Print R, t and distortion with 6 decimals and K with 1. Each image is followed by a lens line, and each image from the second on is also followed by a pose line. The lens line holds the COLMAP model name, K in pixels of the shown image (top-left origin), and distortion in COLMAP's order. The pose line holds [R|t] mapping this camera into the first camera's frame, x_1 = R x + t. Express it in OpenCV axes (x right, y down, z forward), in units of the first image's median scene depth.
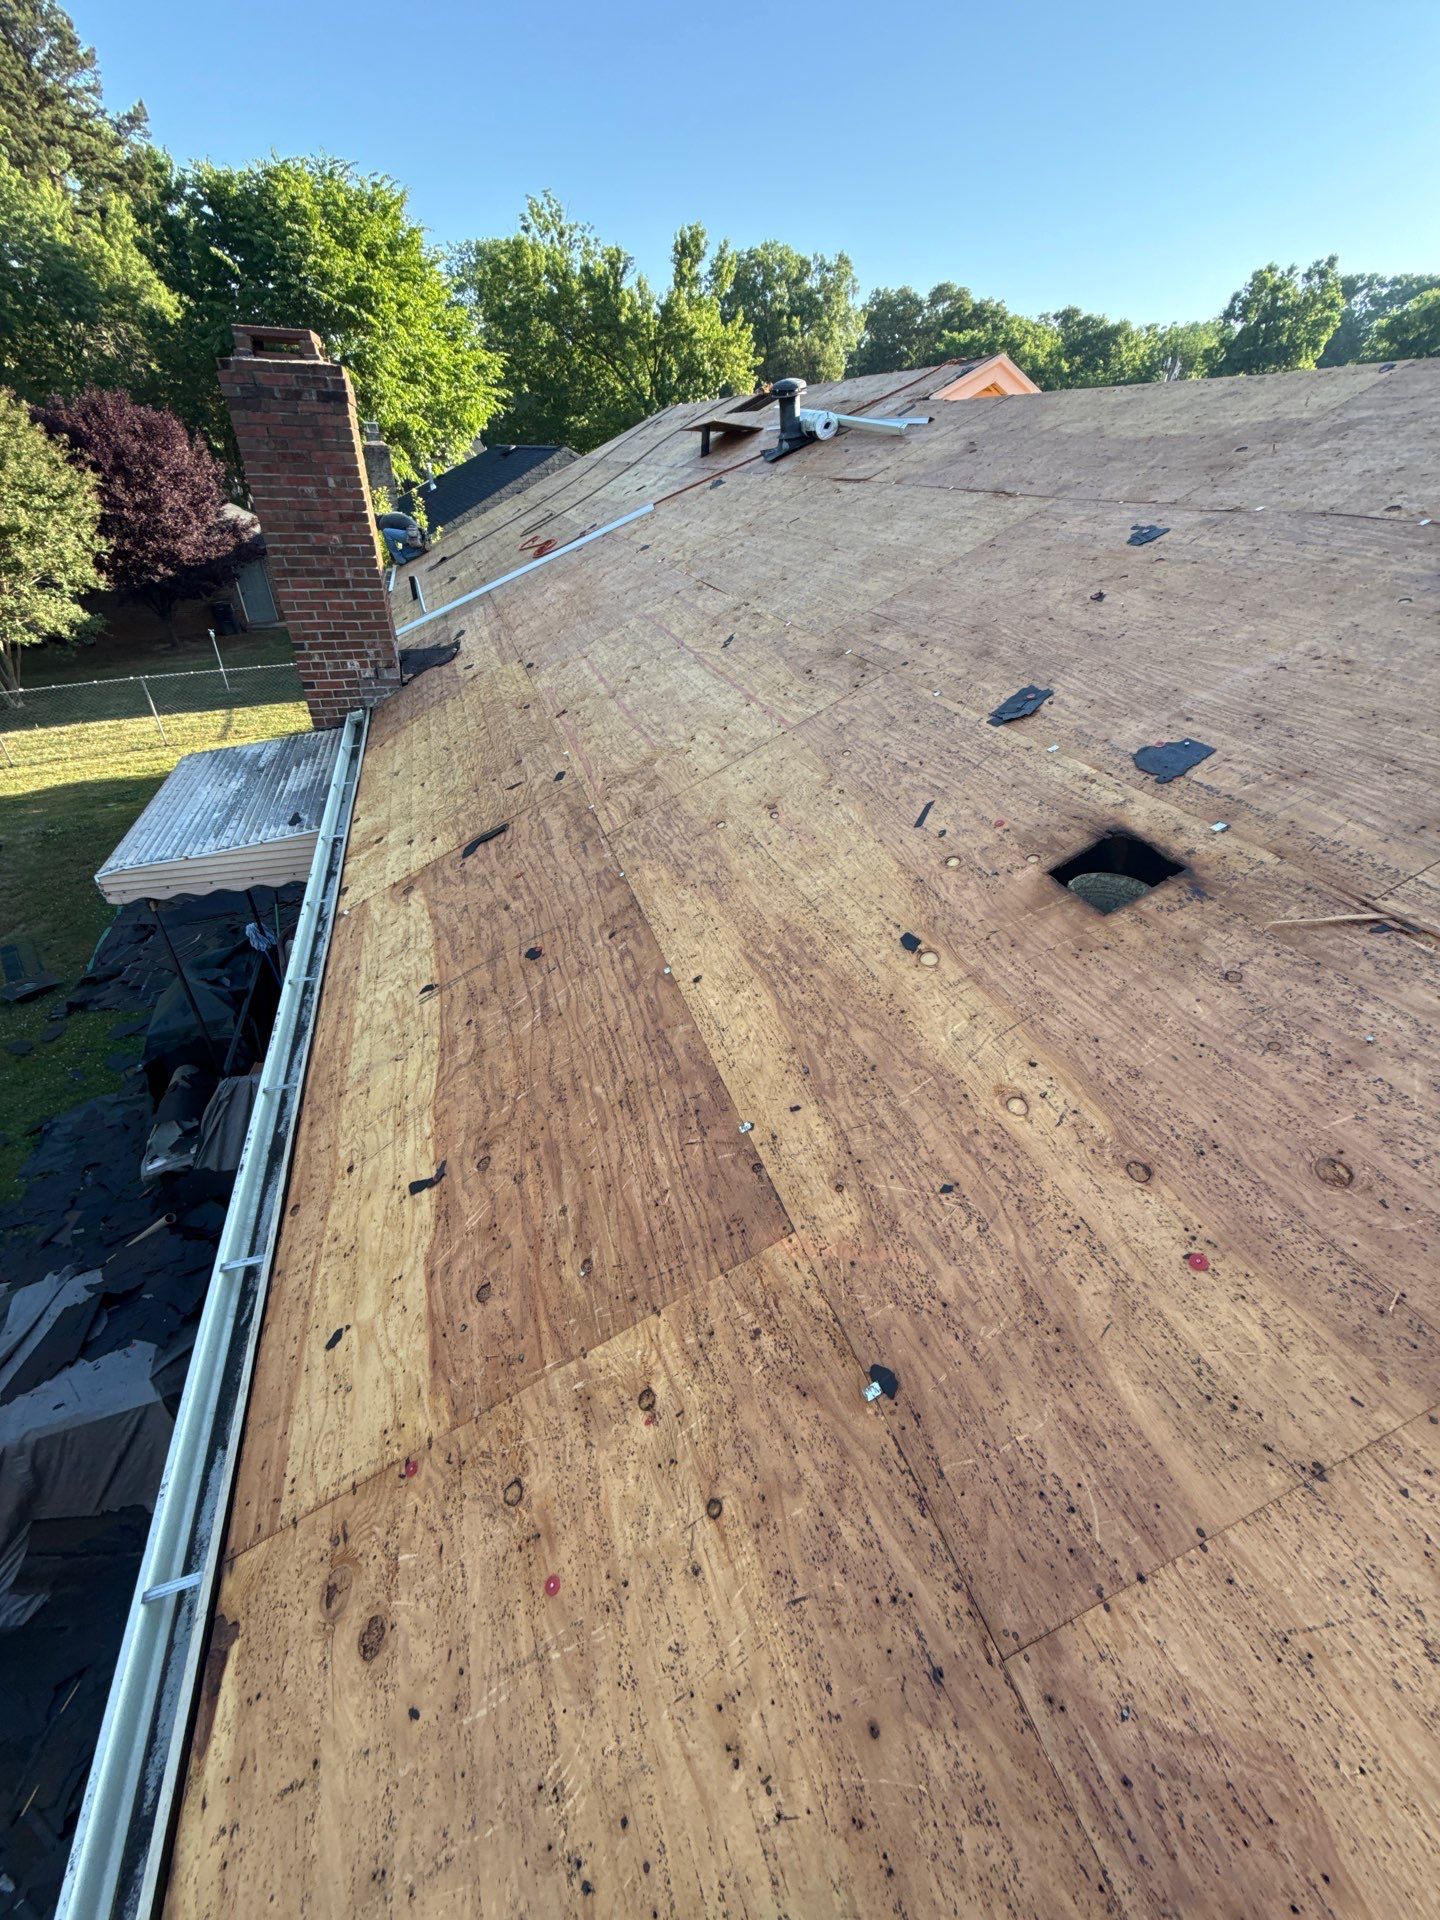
lens RADIAL K [[764.2, 0, 716.4], [0, 764.2, 958.8], [0, 0, 1]] dist [0.001909, -0.000770]
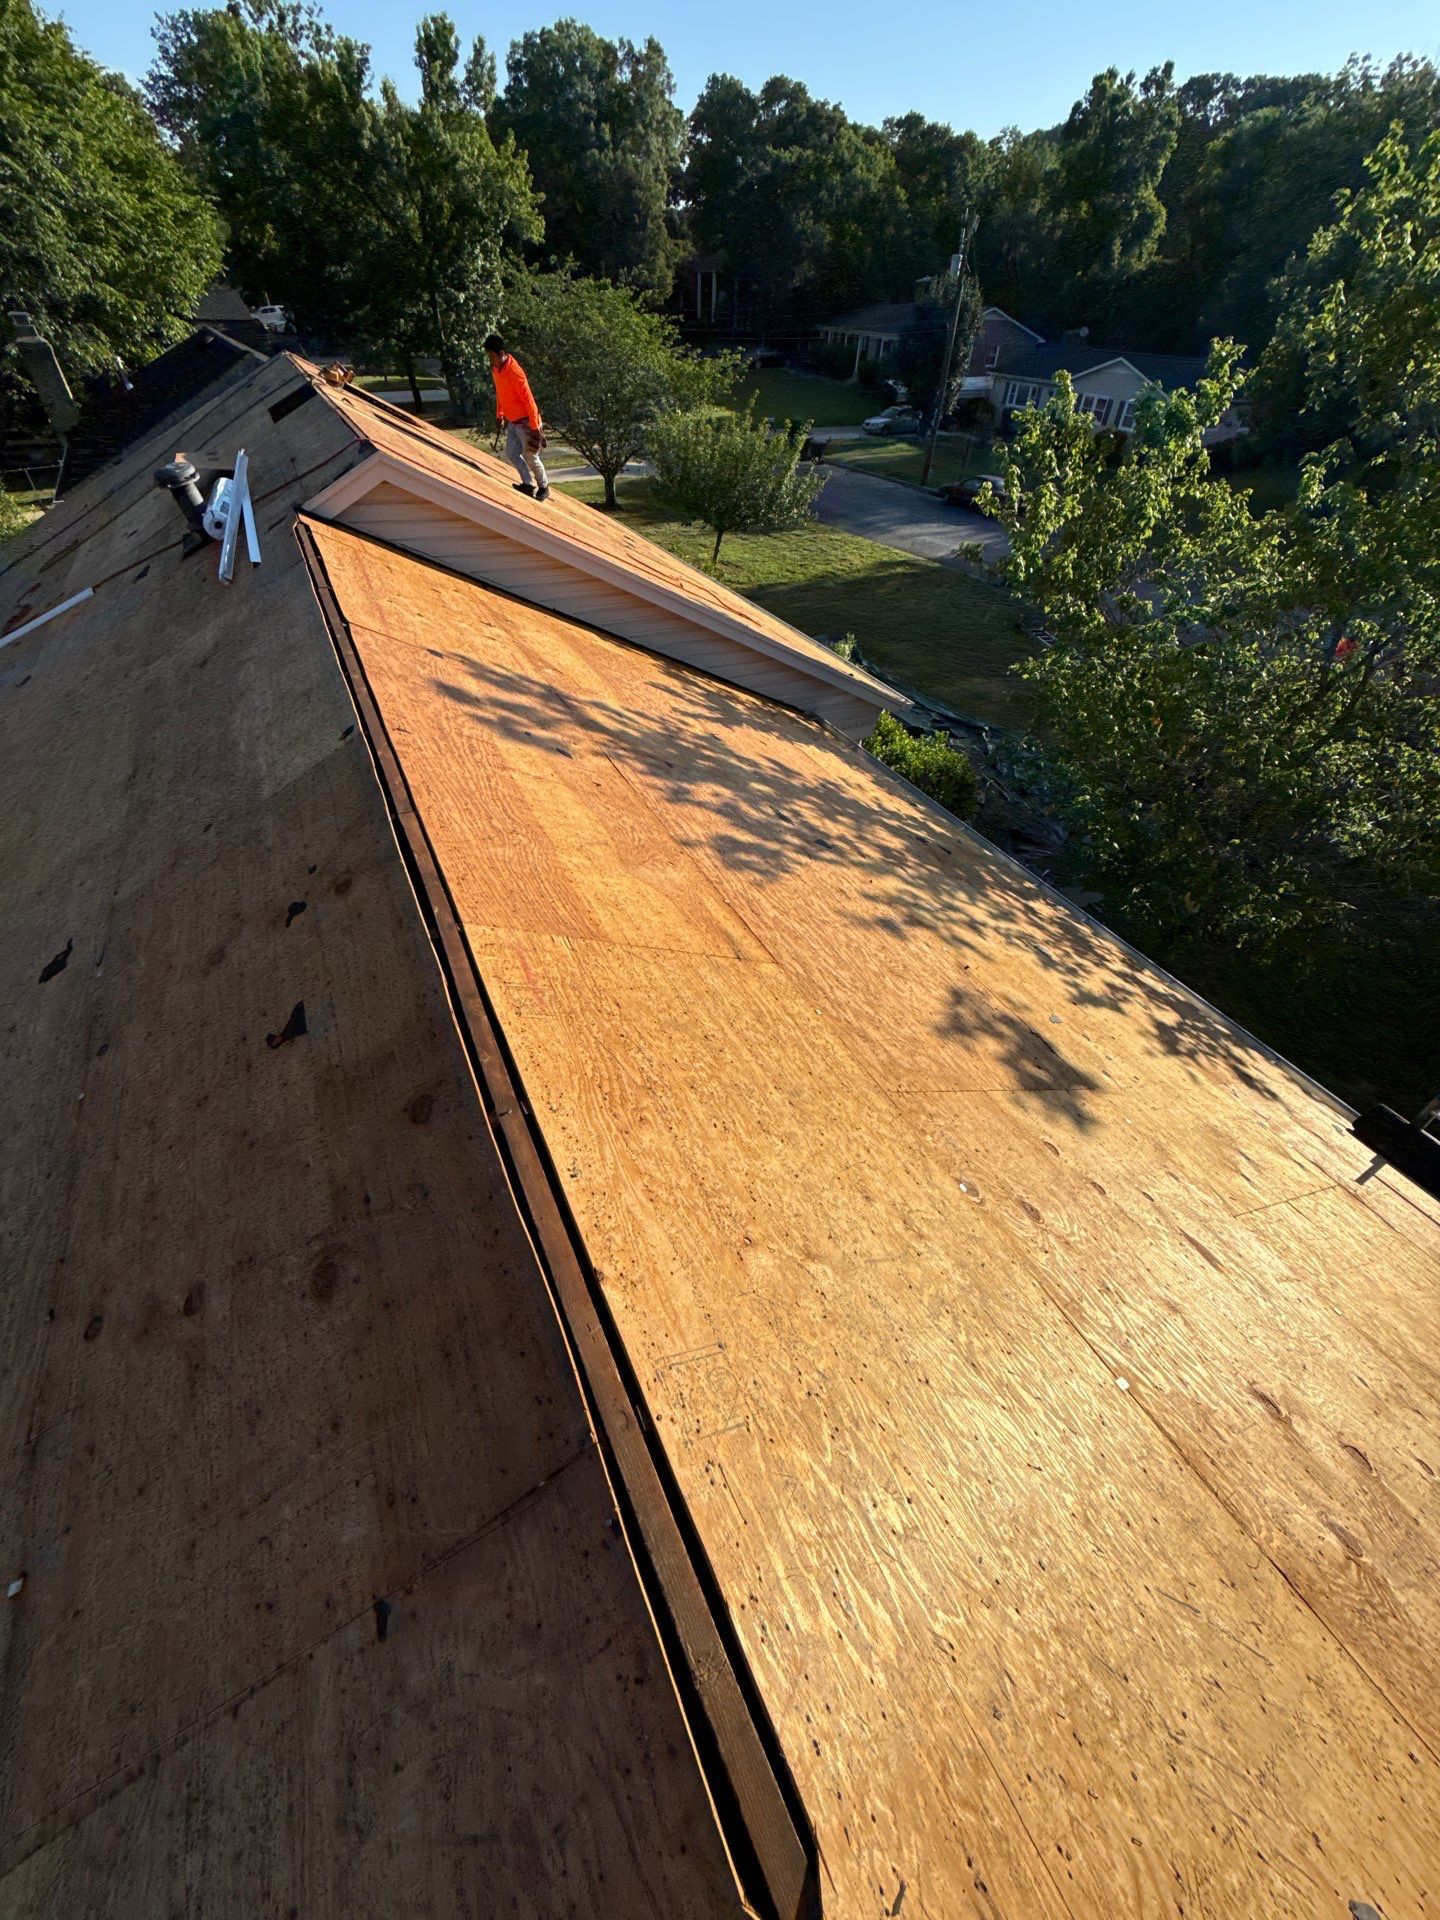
lens RADIAL K [[764.2, 0, 717.1], [0, 764.2, 959.7], [0, 0, 1]] dist [0.001909, -0.000770]
pose [[0.988958, -0.101549, 0.107936, 0.091111], [0.085079, 0.985389, 0.147549, -0.045208], [-0.121342, -0.136736, 0.983148, -0.001909]]
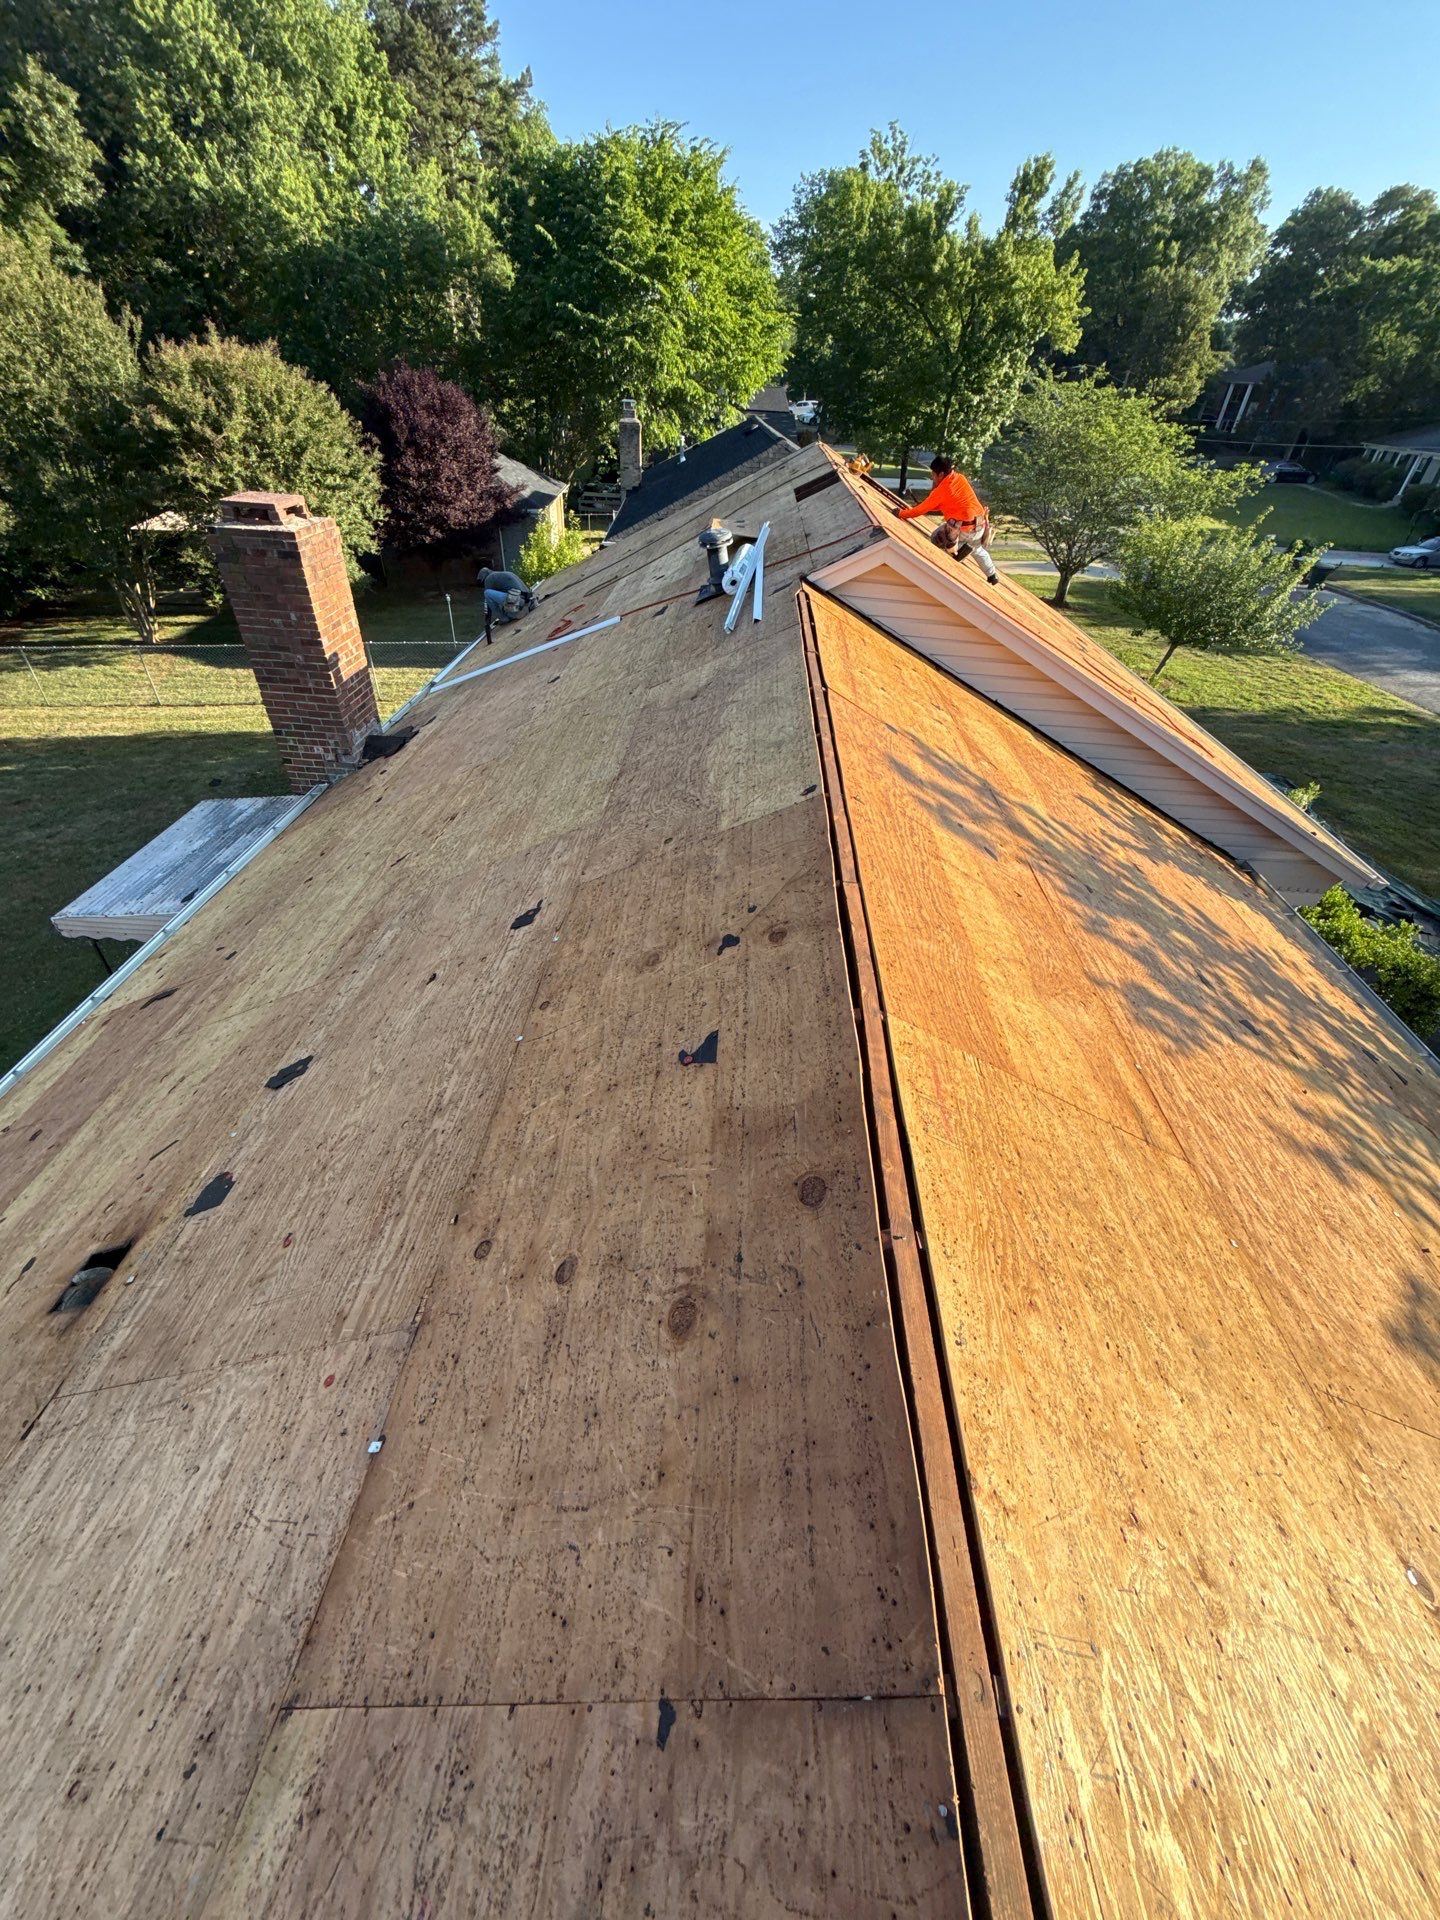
lens RADIAL K [[764.2, 0, 718.3], [0, 764.2, 958.1], [0, 0, 1]] dist [0.001909, -0.000770]
pose [[0.935982, 0.225349, -0.270474, 0.082746], [-0.208191, 0.973852, 0.090928, -0.047222], [0.283892, -0.028797, 0.958424, -0.000638]]
